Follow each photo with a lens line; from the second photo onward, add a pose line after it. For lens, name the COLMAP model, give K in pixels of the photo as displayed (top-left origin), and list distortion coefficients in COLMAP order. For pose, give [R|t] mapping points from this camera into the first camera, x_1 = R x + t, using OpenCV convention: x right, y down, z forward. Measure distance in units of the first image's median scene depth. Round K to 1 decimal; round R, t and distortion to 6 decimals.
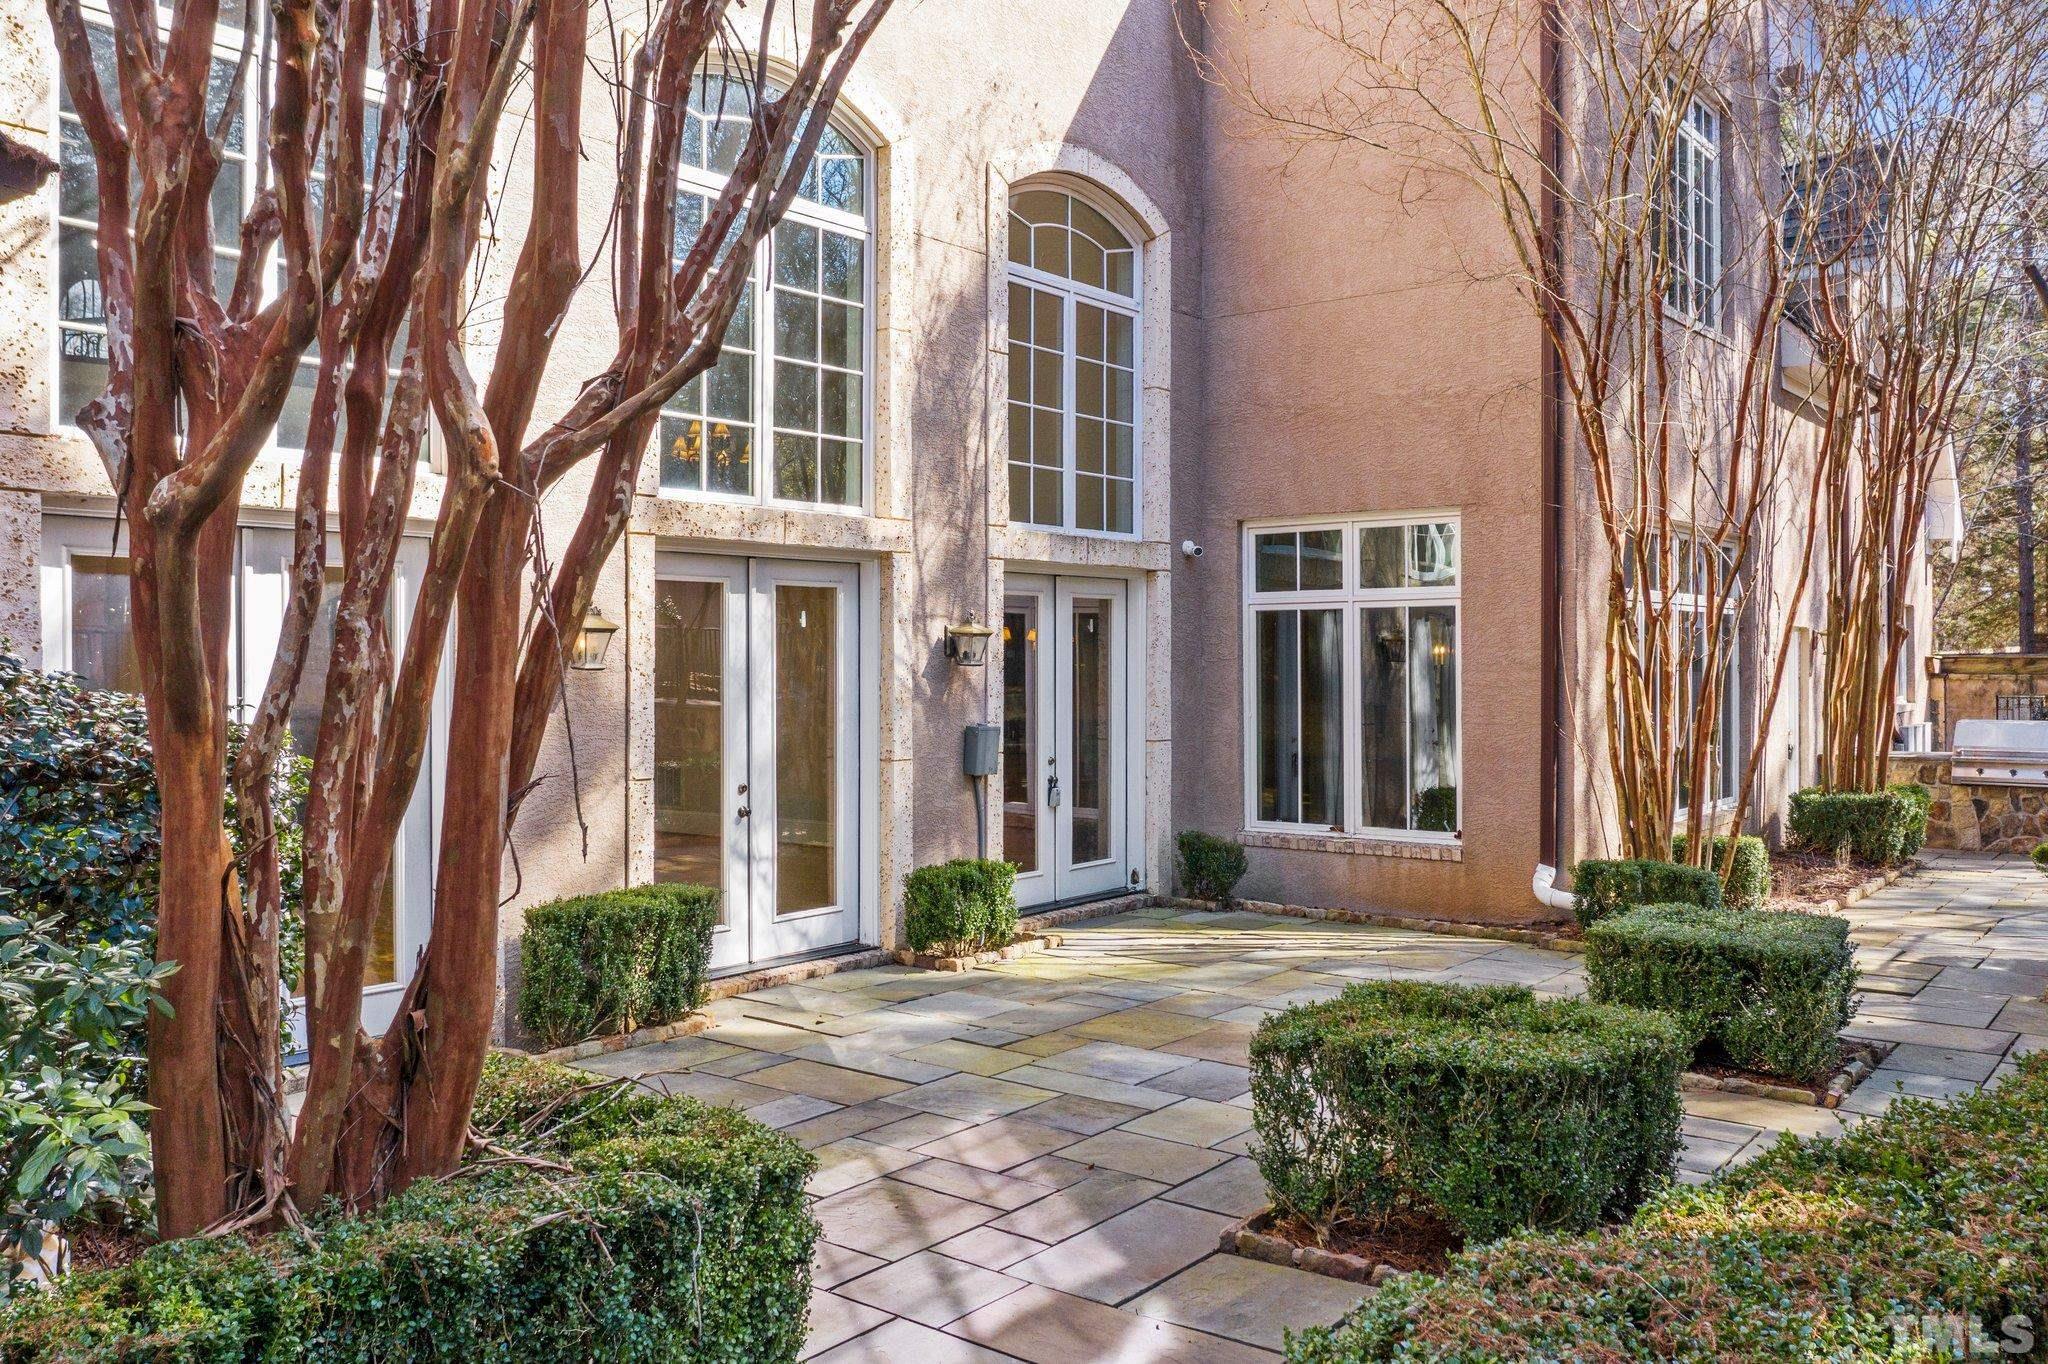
lens RADIAL K [[1620.2, 0, 1015.7], [0, 1620.2, 661.7], [0, 0, 1]] dist [-0.003682, 0.000406]
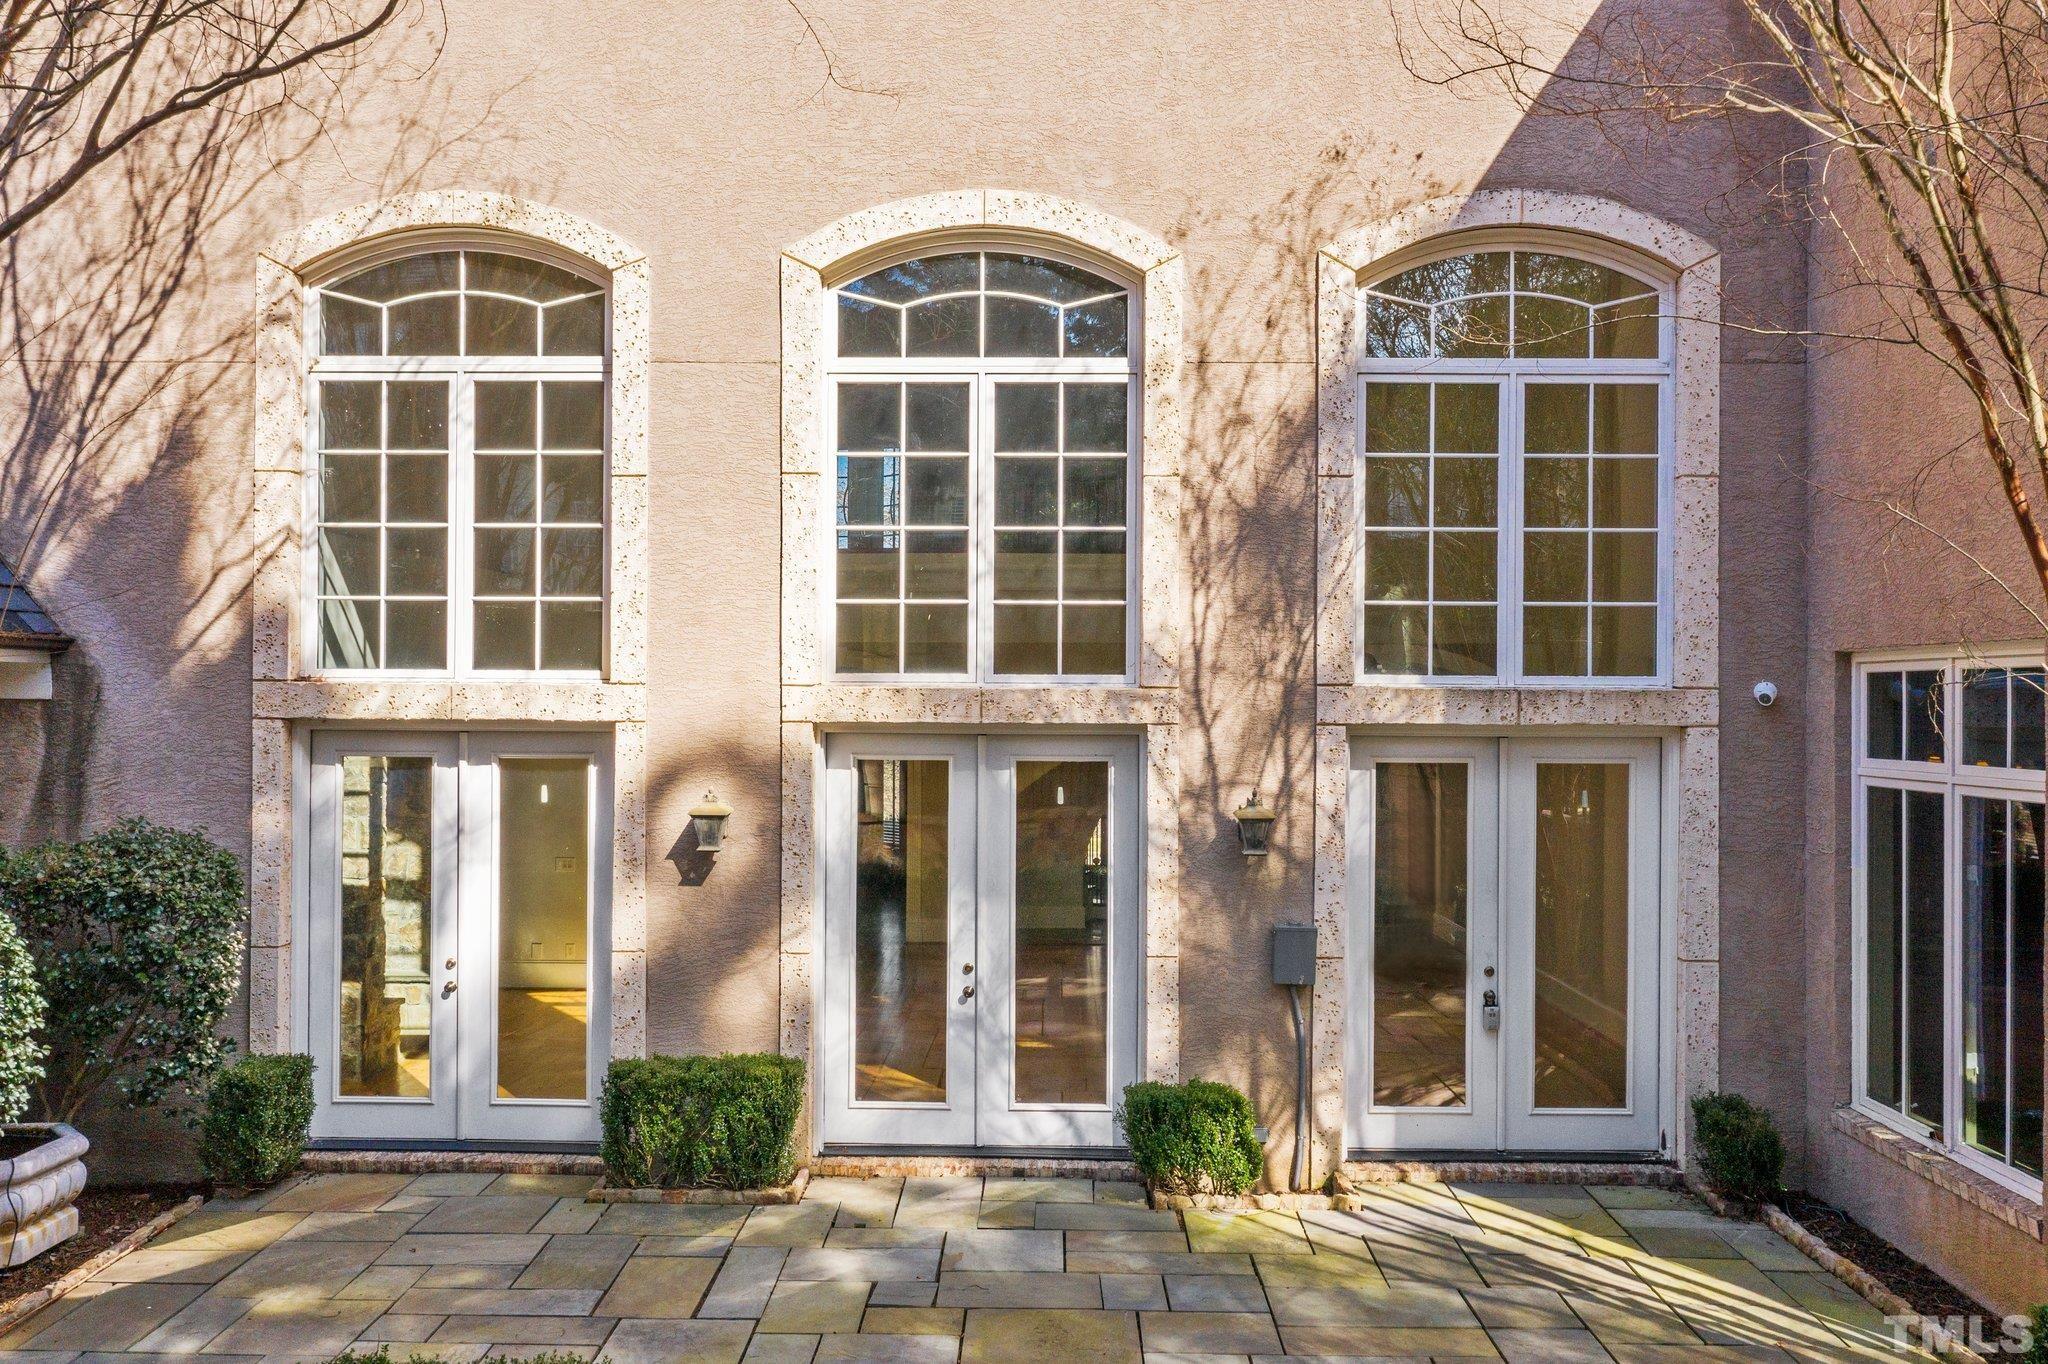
lens RADIAL K [[1620.2, 0, 1022.3], [0, 1620.2, 703.1], [0, 0, 1]] dist [-0.003682, 0.000406]
pose [[0.618520, 0.007264, -0.785735, 0.485805], [-0.011407, 0.999935, 0.000265, -0.065220], [0.785686, 0.008799, 0.618563, 0.321965]]
